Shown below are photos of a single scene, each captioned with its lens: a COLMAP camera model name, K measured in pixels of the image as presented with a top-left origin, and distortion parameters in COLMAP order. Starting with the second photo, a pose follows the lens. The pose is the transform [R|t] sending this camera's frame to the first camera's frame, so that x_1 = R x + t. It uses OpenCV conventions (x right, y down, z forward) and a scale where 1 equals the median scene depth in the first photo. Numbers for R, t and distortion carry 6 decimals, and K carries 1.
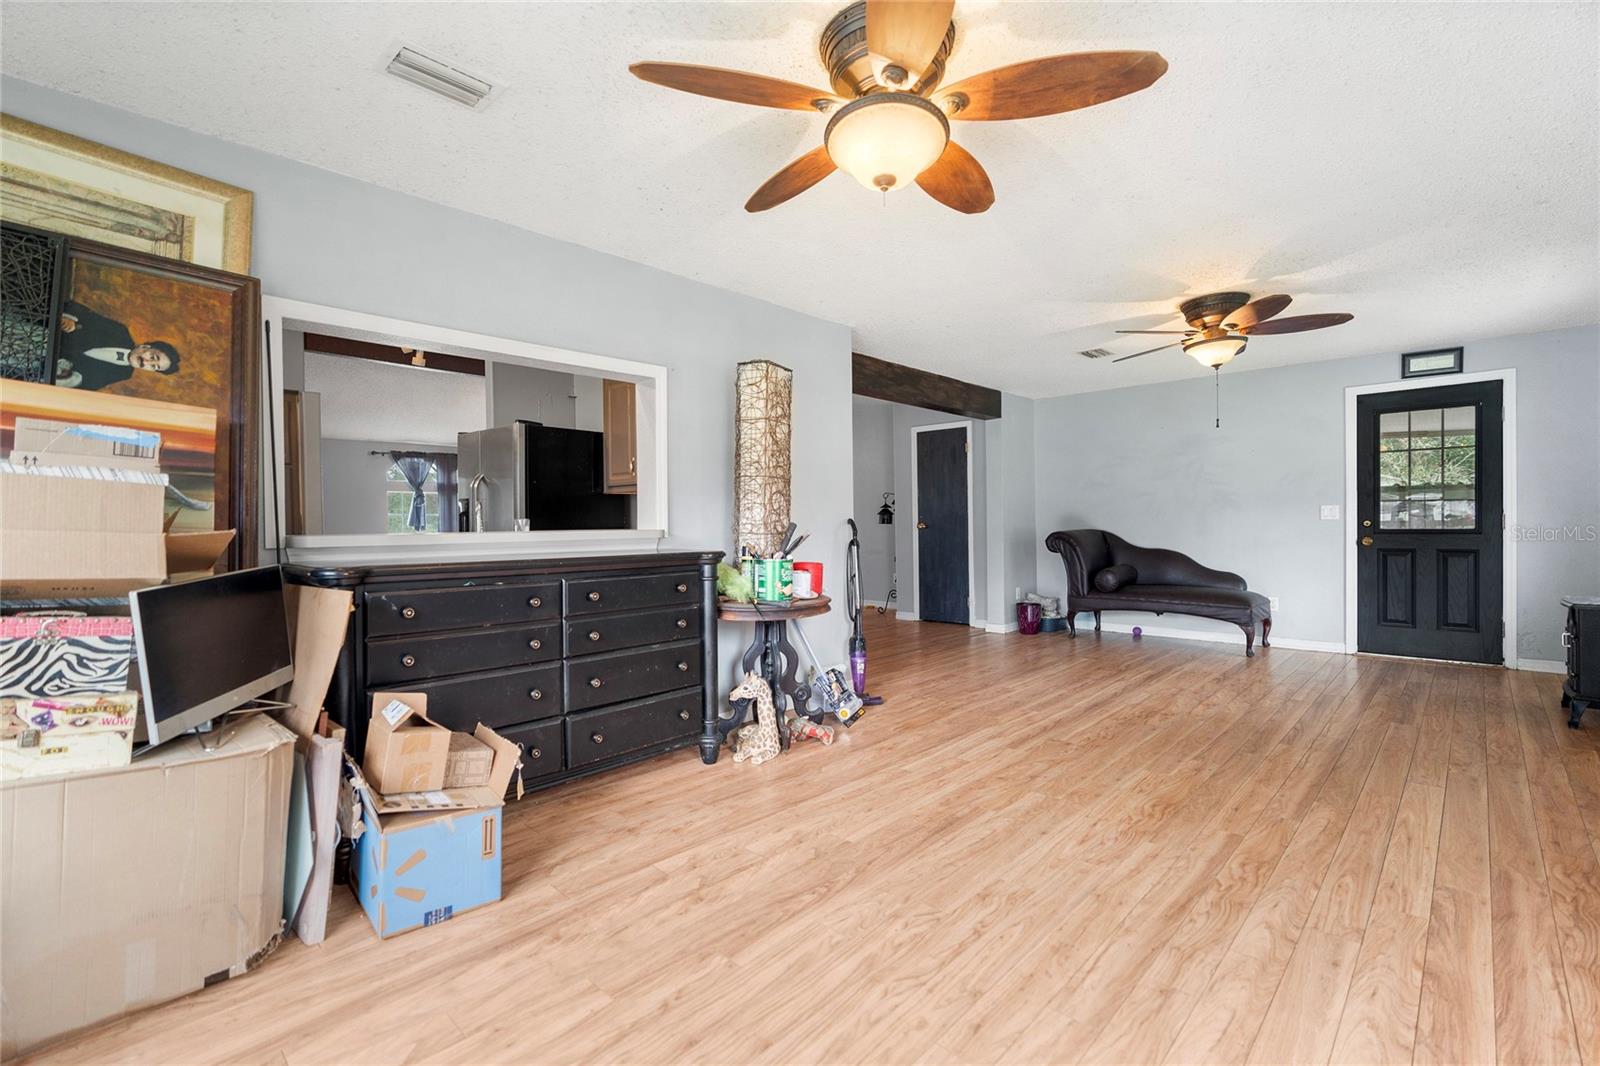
lens RADIAL K [[713.0, 0, 792.4], [0, 713.0, 529.2], [0, 0, 1]] dist [-0.016894, 0.006116]
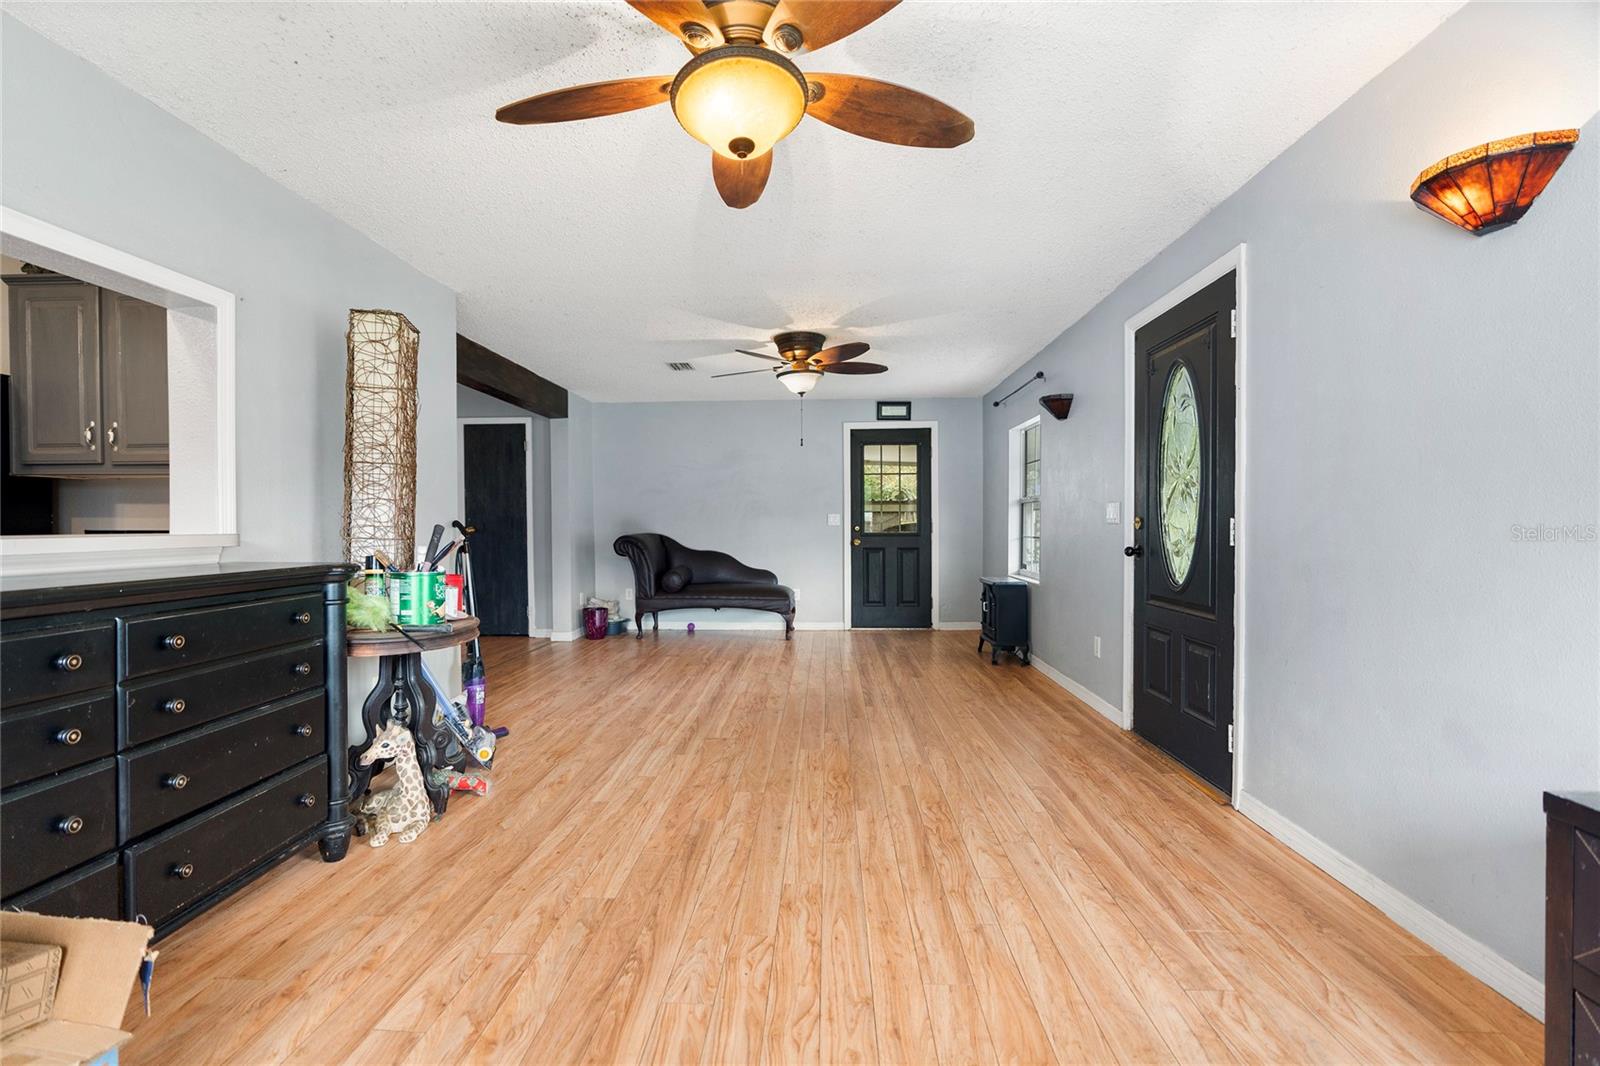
lens RADIAL K [[709.5, 0, 795.8], [0, 709.5, 529.7], [0, 0, 1]] dist [-0.019577, 0.004677]
pose [[0.753852, 0.002254, 0.657040, -0.223933], [0.001354, 0.999987, -0.004985, 0.000661], [-0.657042, 0.004647, 0.753839, 0.155020]]
